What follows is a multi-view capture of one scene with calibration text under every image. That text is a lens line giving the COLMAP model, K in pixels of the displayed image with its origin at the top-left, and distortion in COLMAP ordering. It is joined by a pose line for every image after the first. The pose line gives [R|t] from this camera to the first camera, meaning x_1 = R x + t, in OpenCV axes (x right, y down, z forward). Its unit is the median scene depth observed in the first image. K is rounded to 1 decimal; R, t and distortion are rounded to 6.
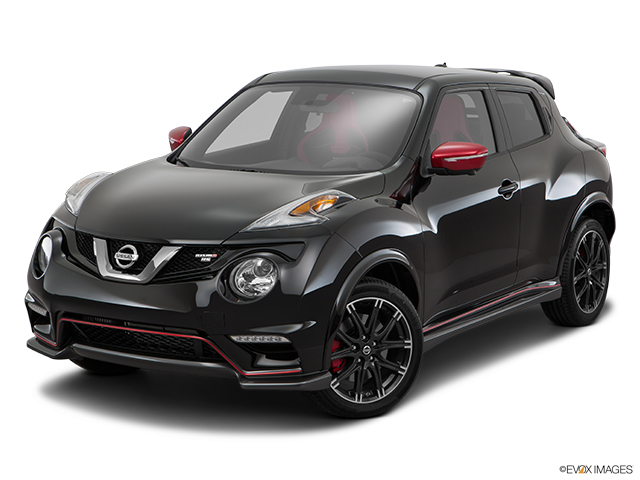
lens RADIAL K [[1496.3, 0, 320.0], [0, 1496.3, 240.0], [0, 0, 1]] dist [0.054153, 0.067591]
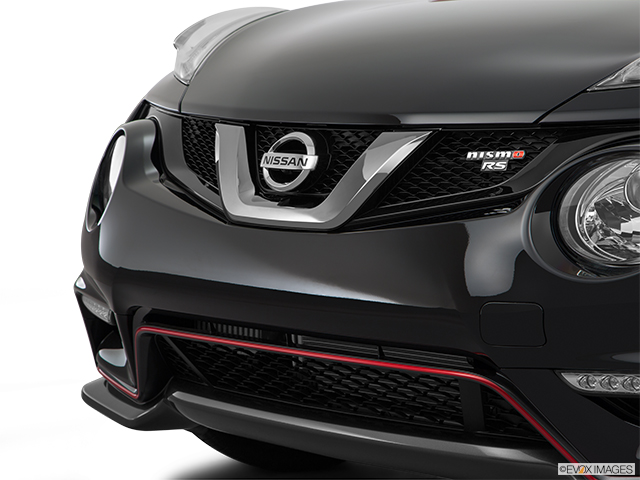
lens RADIAL K [[1840.9, 0, 320.4], [0, 1840.9, 230.5], [0, 0, 1]] dist [0.445828, 0.125933]
pose [[0.982325, 0.008681, -0.186984, -0.032506], [-0.017141, 0.998899, -0.043677, 0.049119], [0.186399, 0.046110, 0.981392, 0.536373]]
